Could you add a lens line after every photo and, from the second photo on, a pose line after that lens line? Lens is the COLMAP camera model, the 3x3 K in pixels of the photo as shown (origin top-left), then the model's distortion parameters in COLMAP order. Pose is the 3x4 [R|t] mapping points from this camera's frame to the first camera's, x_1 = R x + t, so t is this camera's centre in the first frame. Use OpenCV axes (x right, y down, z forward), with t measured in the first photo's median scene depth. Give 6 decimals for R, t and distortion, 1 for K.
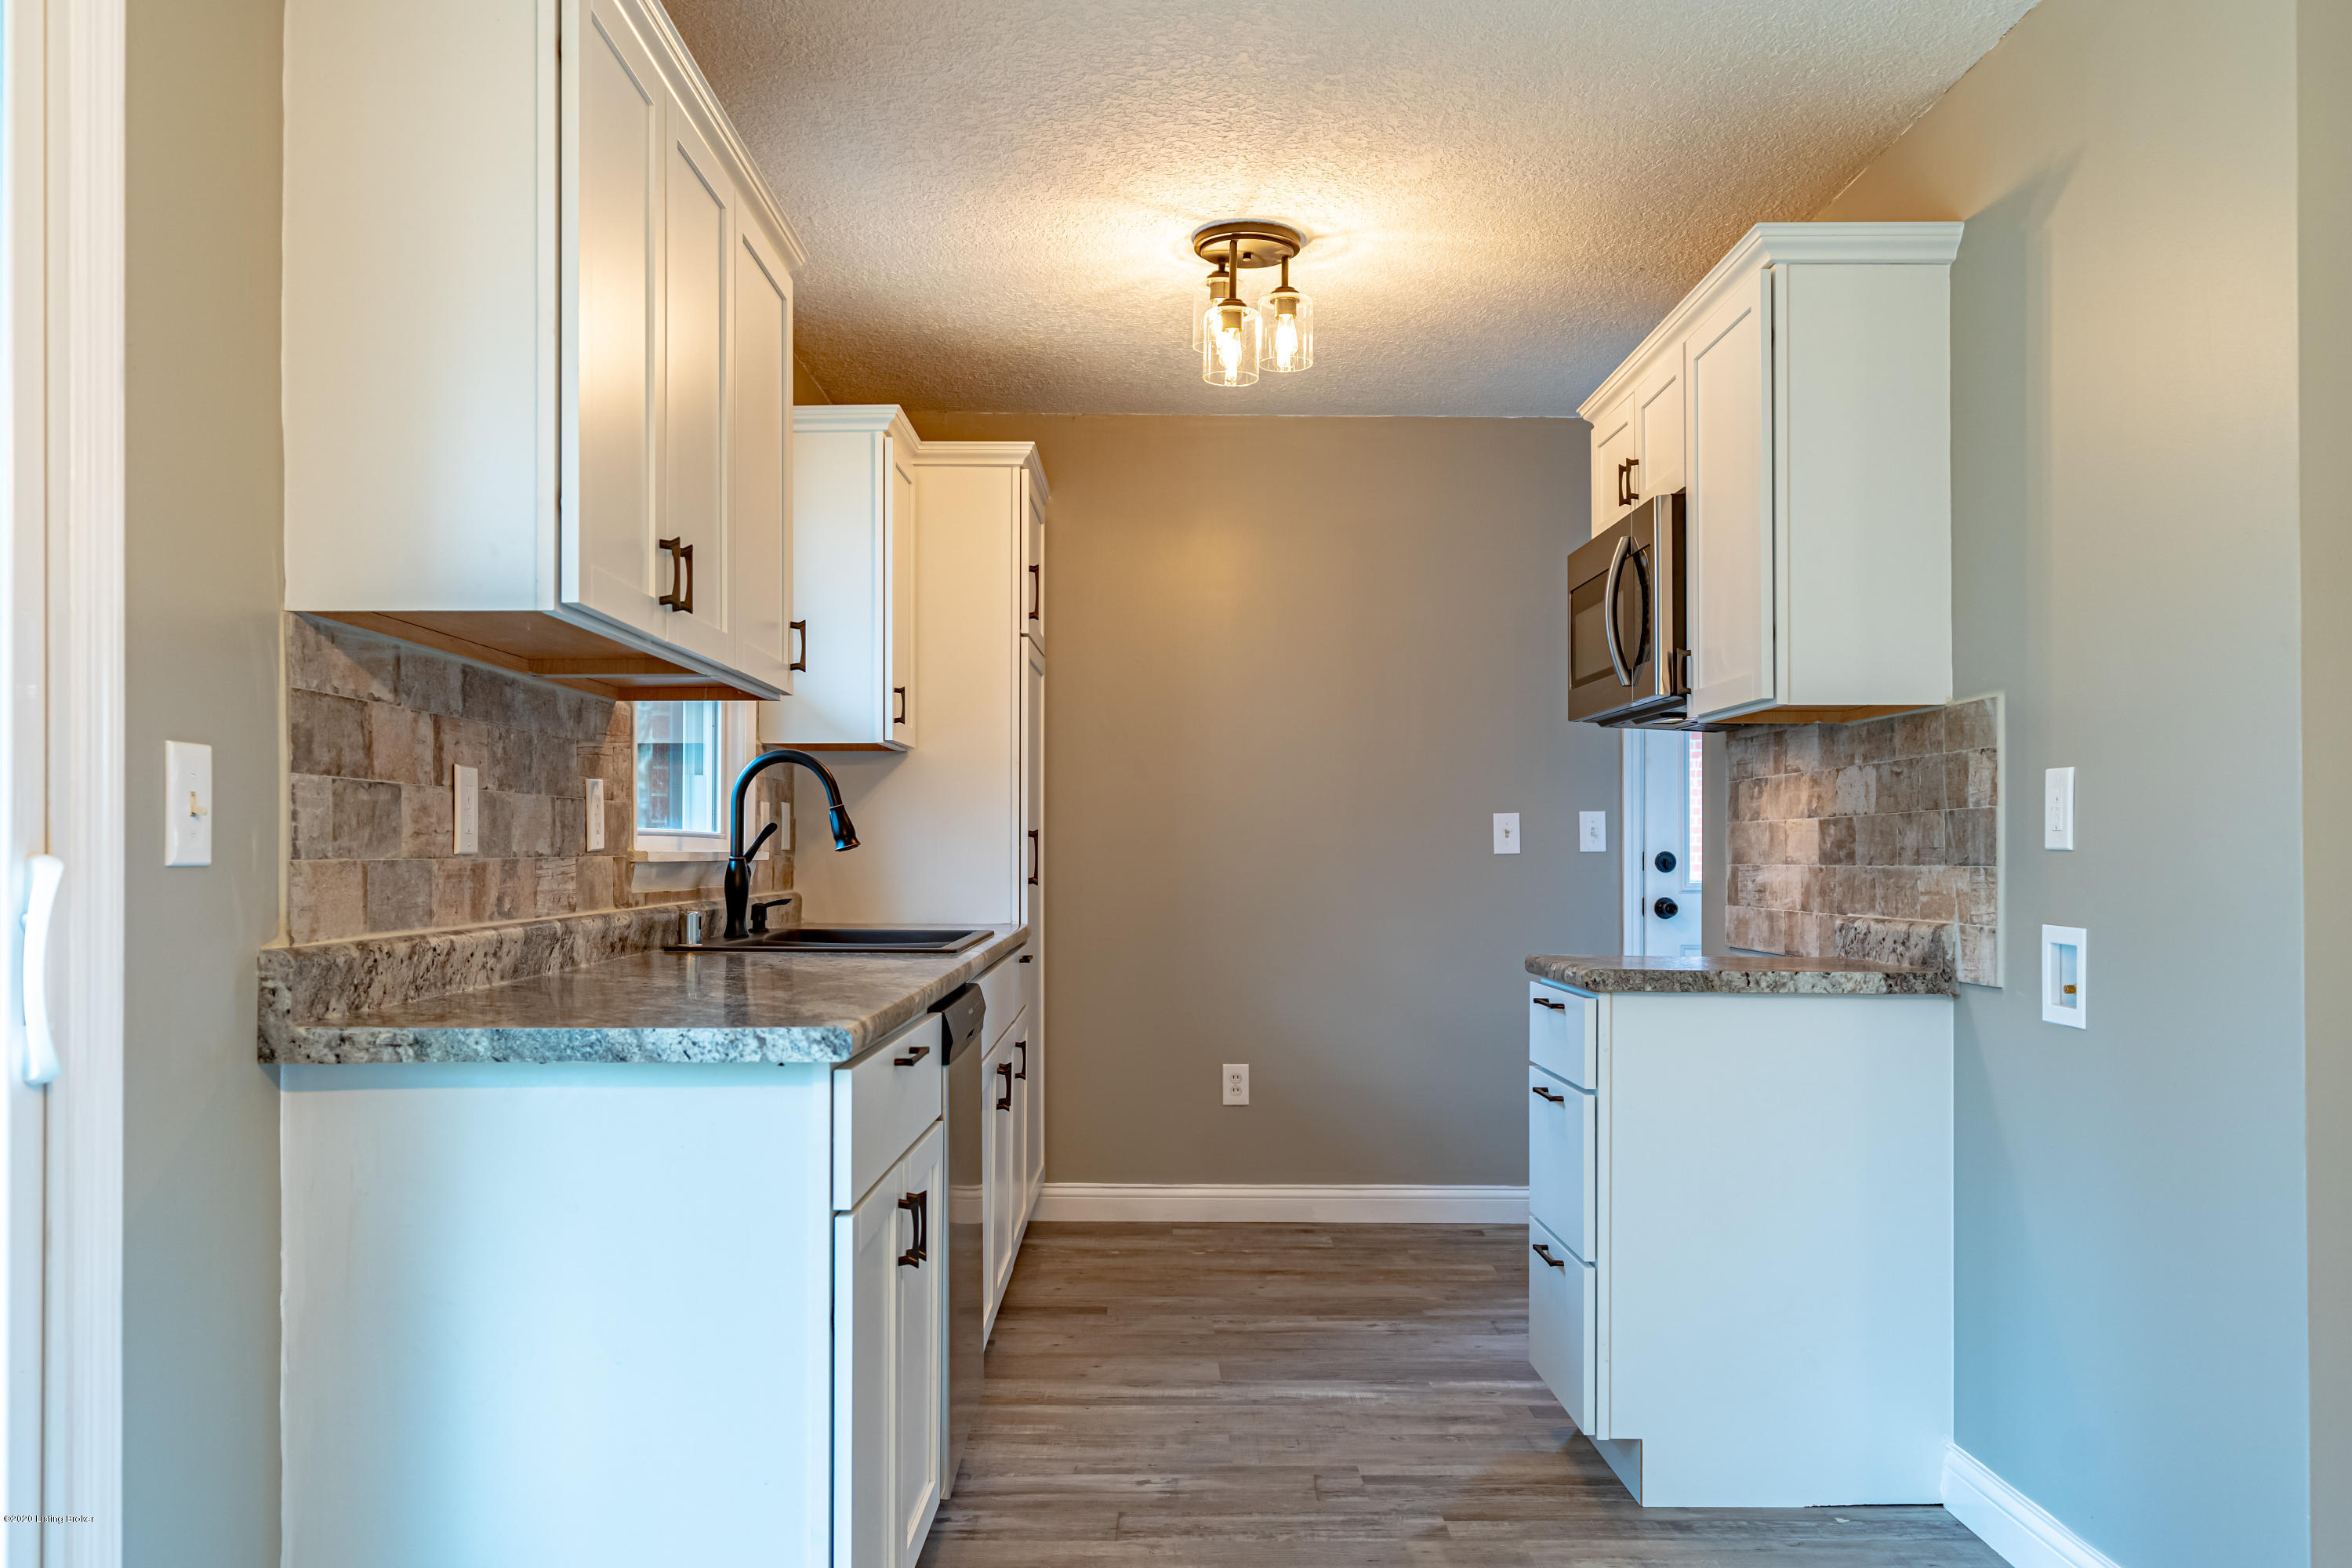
lens RADIAL K [[1840.5, 0, 1177.5], [0, 1840.5, 830.5], [0, 0, 1]] dist [0.005326, -0.000027]
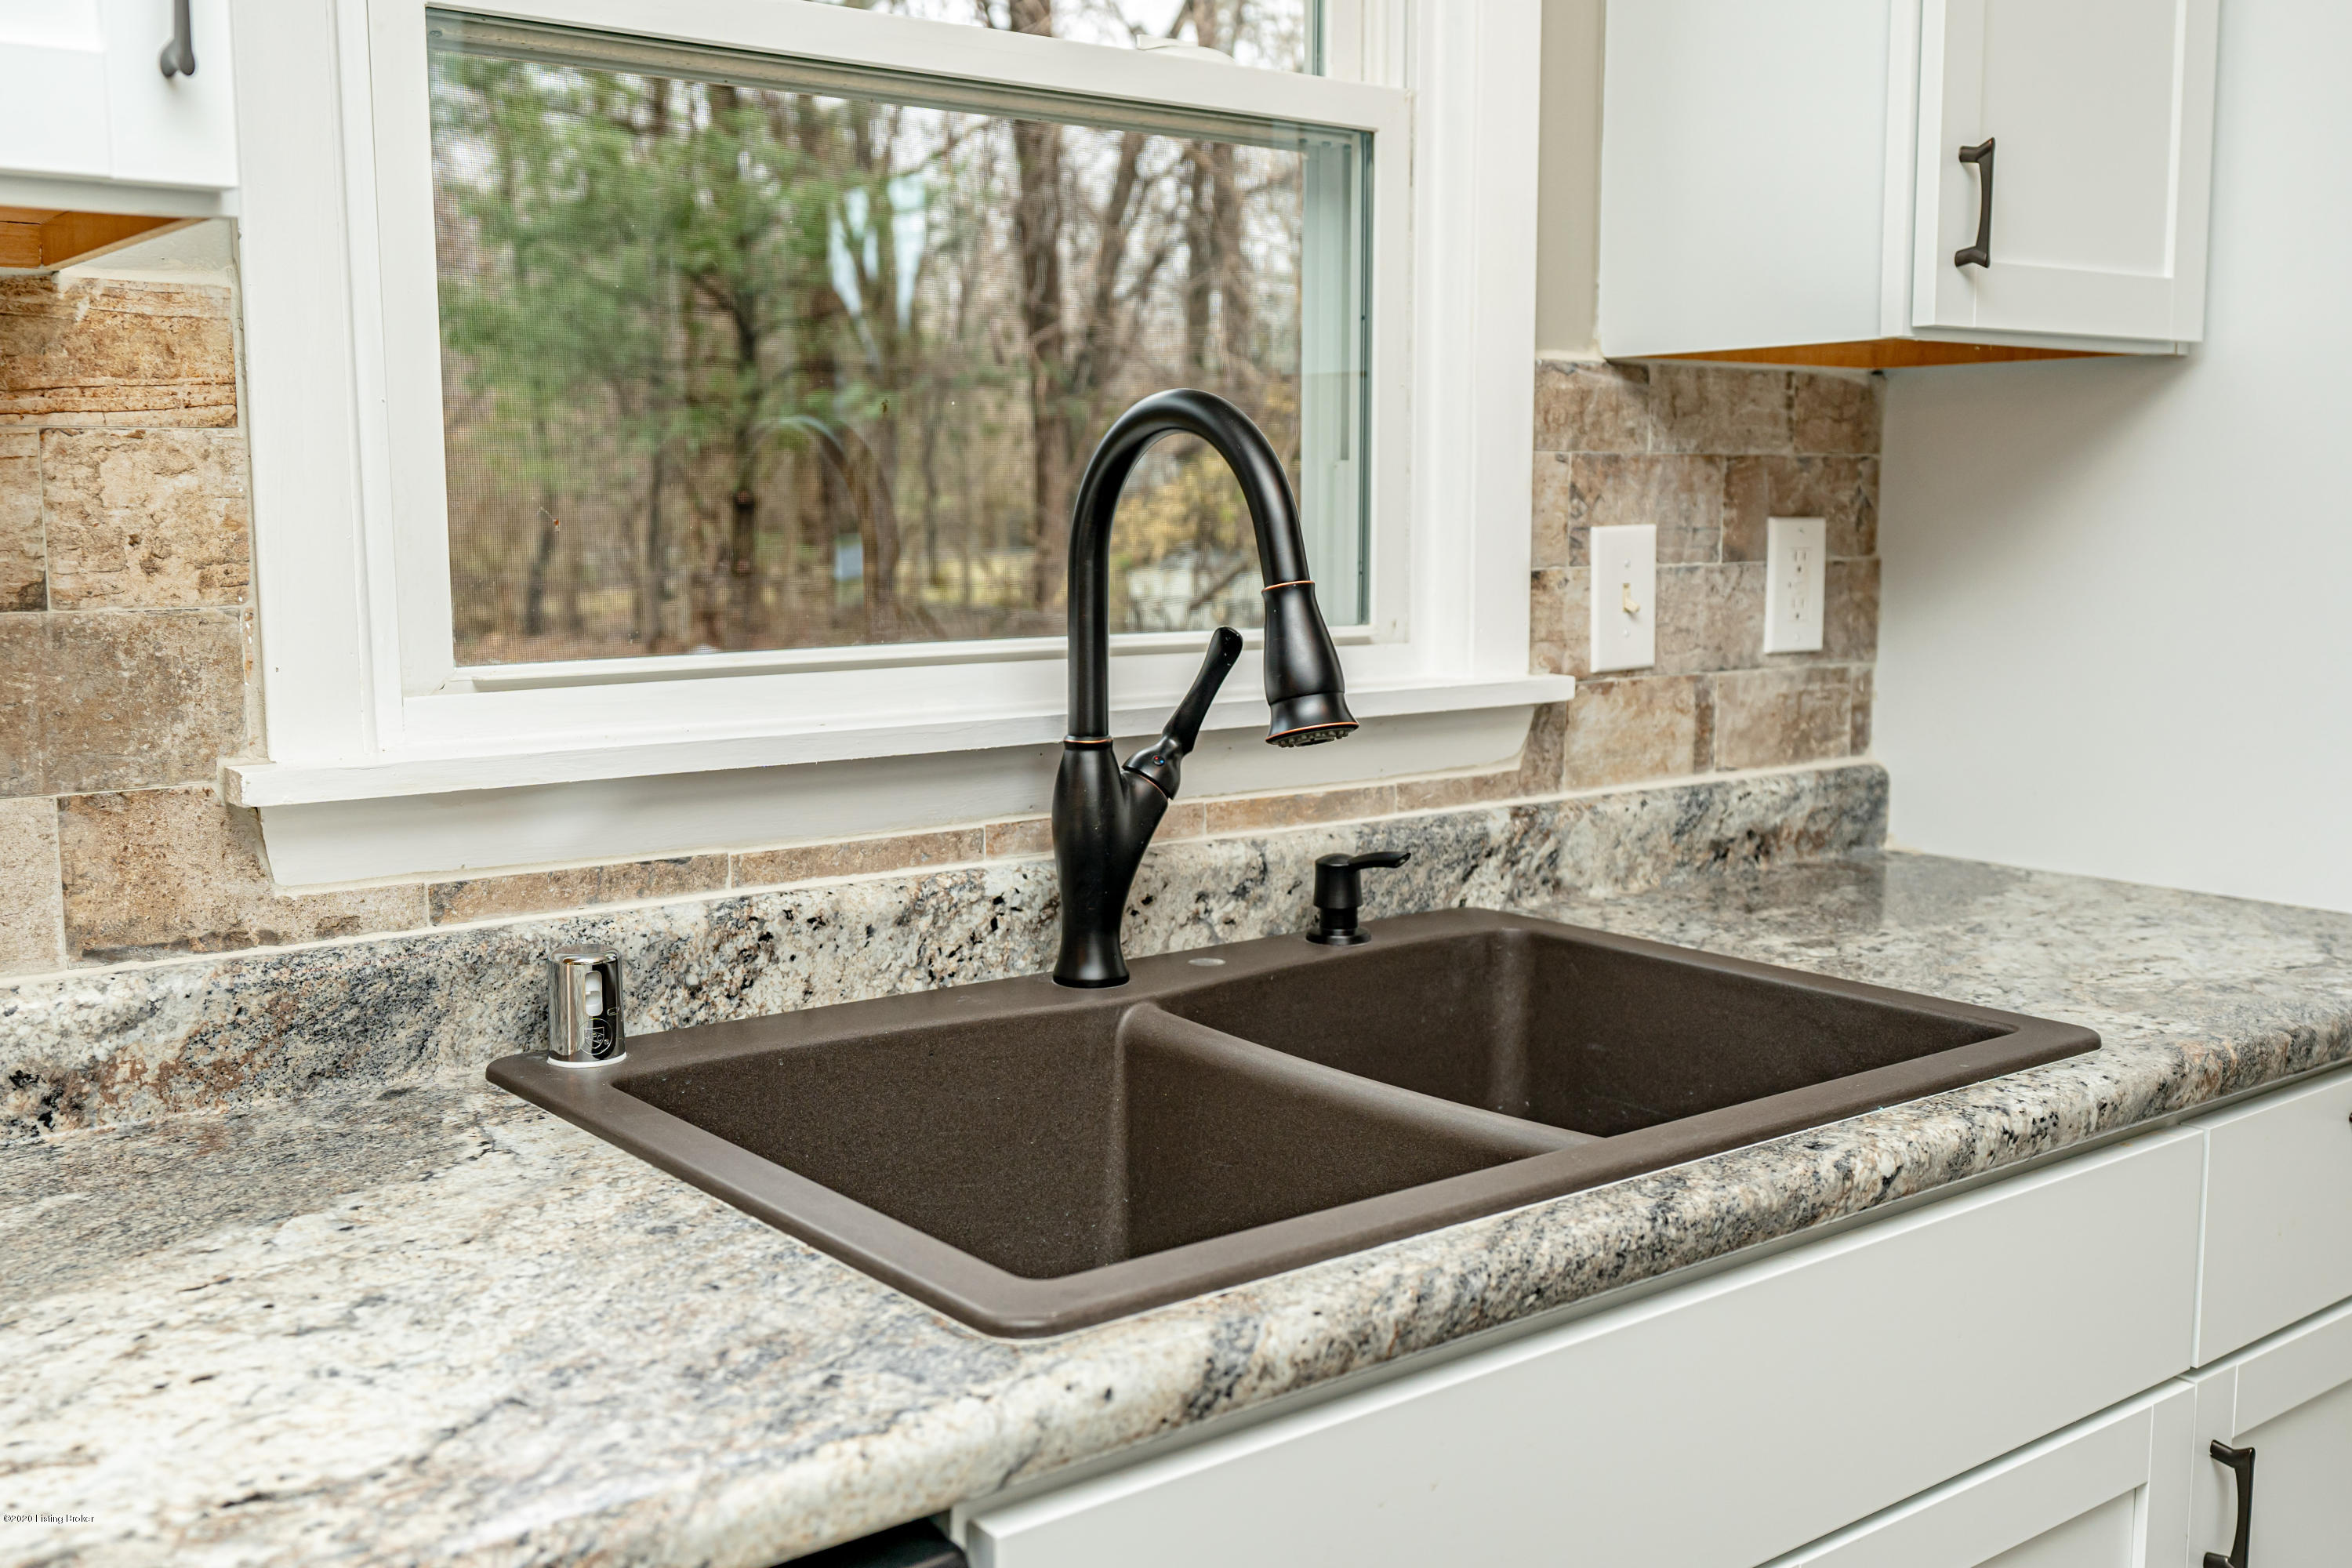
lens RADIAL K [[2328.6, 0, 1164.8], [0, 2328.6, 790.2], [0, 0, 1]] dist [-0.001394, 0.003366]
pose [[0.613347, 0.097127, -0.783819, 0.085103], [0.011486, 0.991208, 0.131813, -0.029063], [0.789730, -0.089850, 0.606839, 0.756830]]
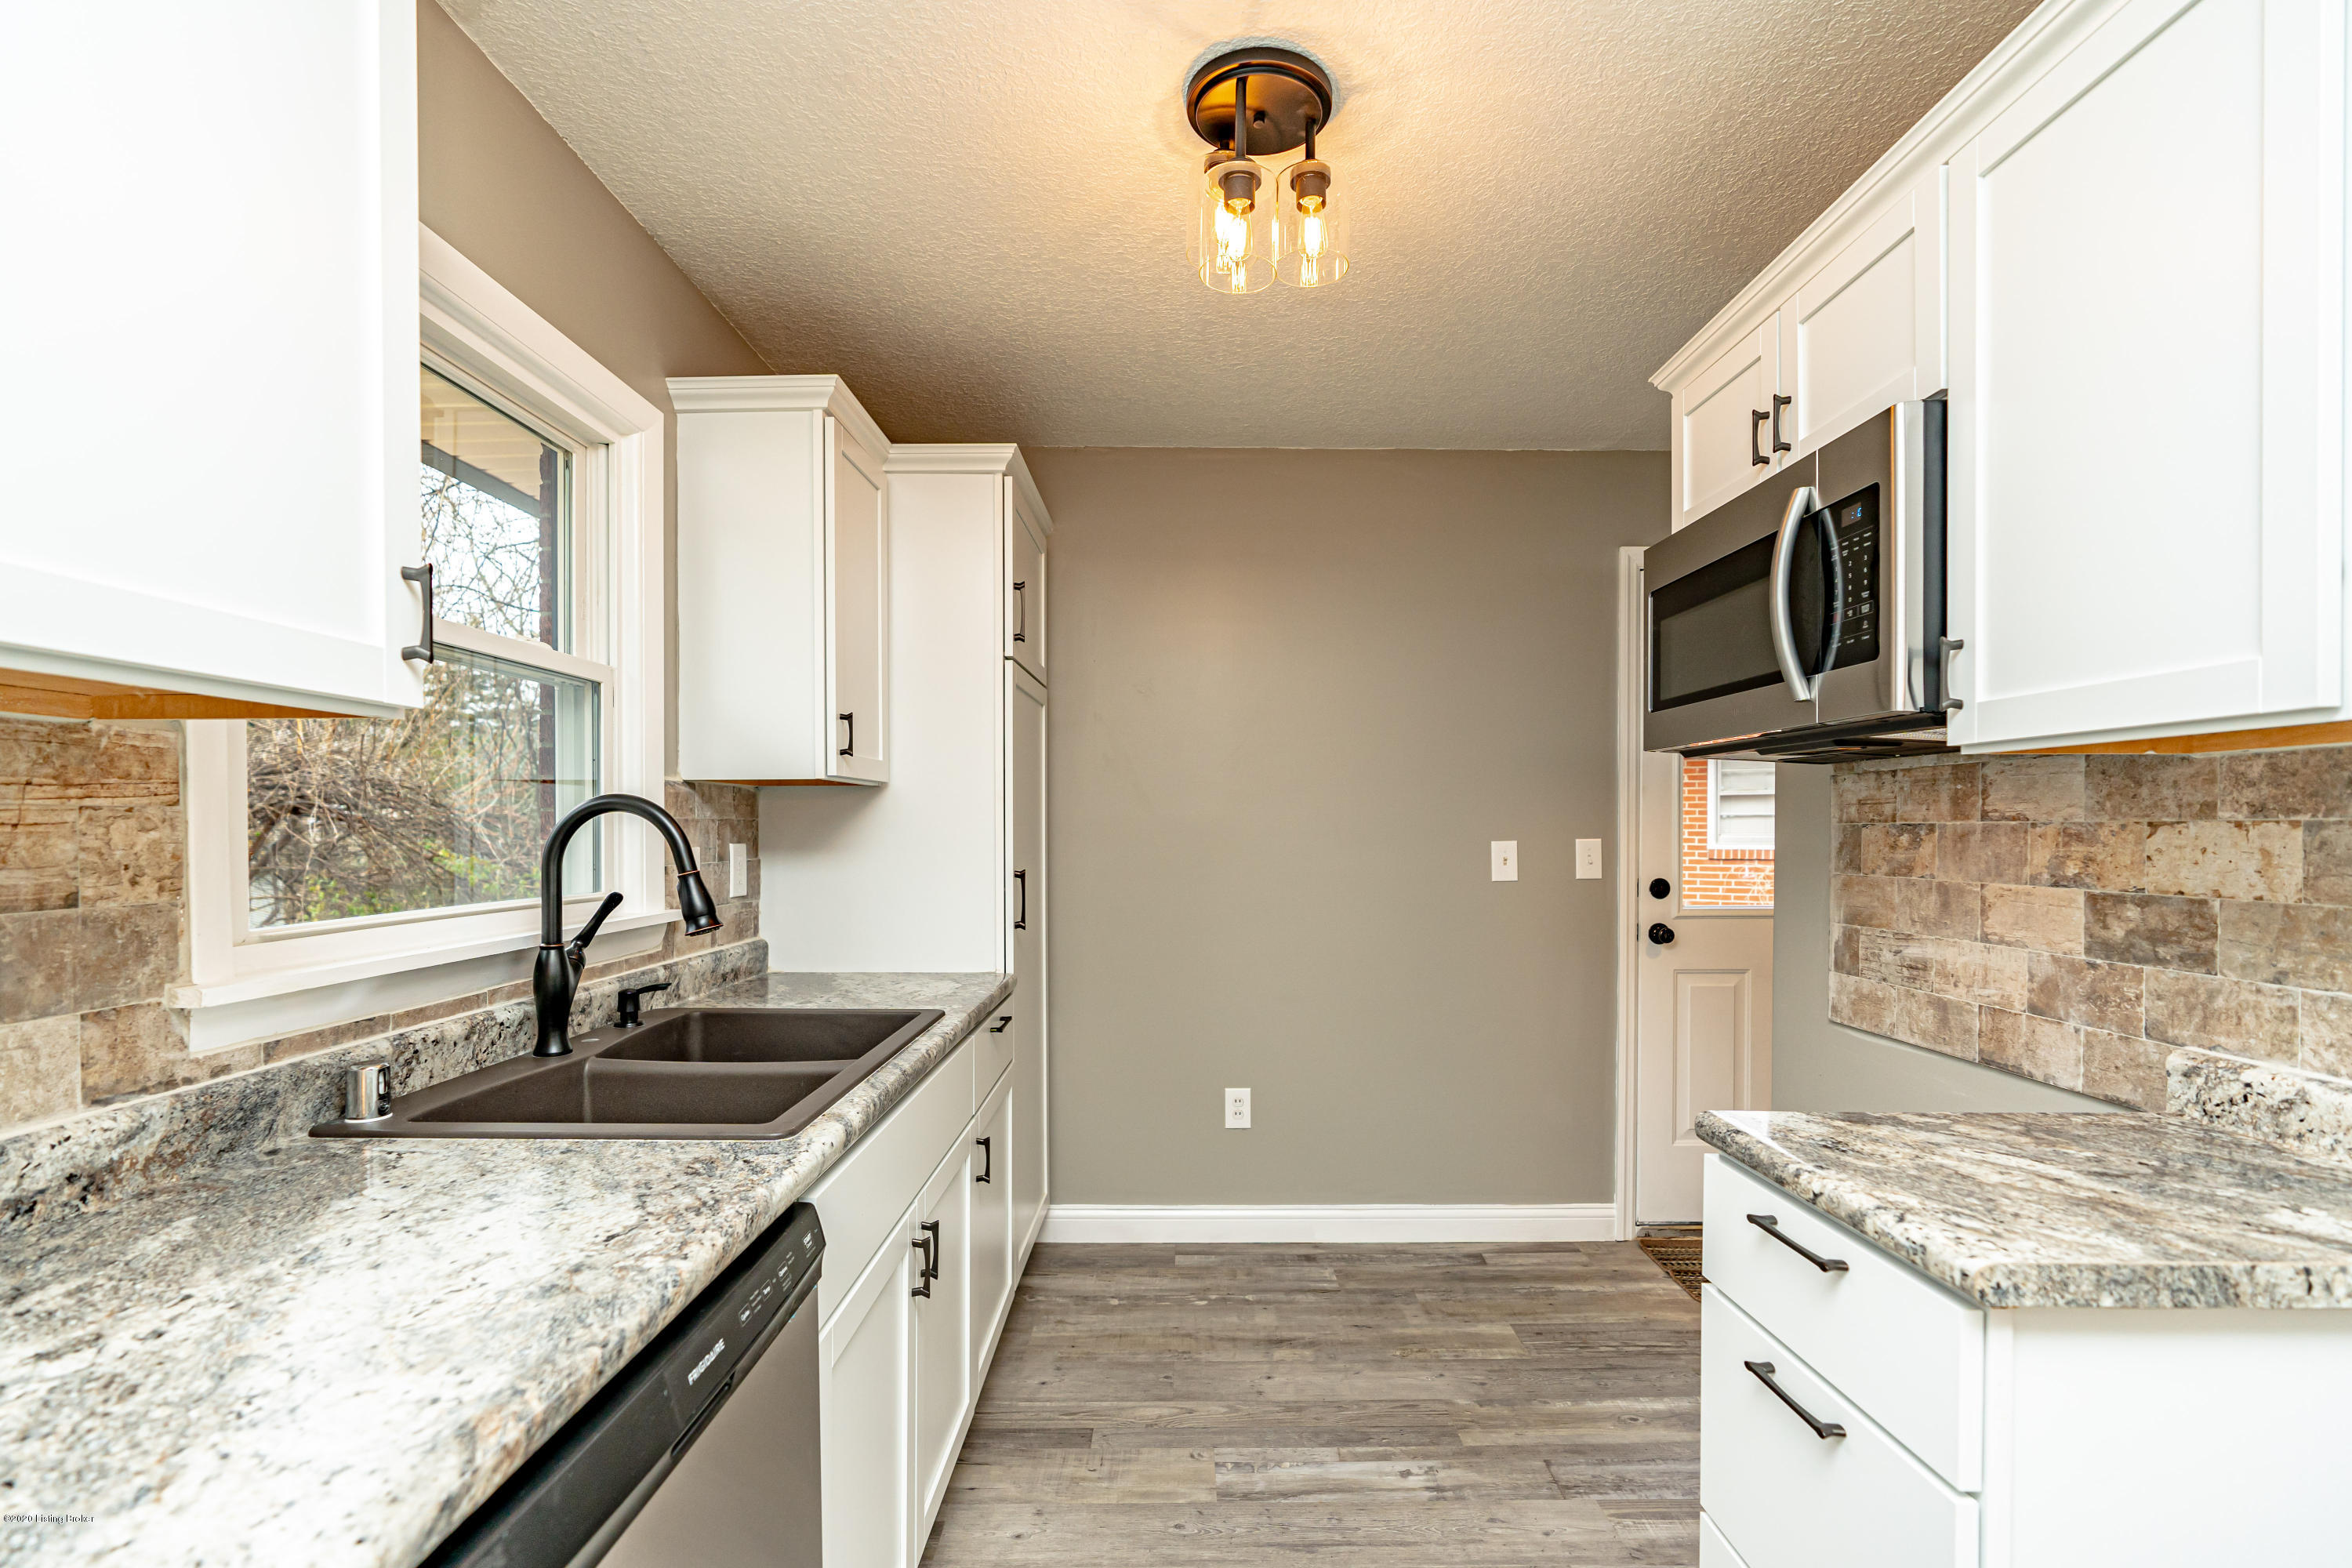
lens RADIAL K [[1079.8, 0, 1193.9], [0, 1079.8, 840.2], [0, 0, 1]] dist [-0.010619, 0.004168]
pose [[0.999996, -0.002689, -0.000743, 0.011693], [0.002707, 0.999701, 0.024321, -0.035119], [0.000677, -0.024323, 0.999704, 0.574982]]
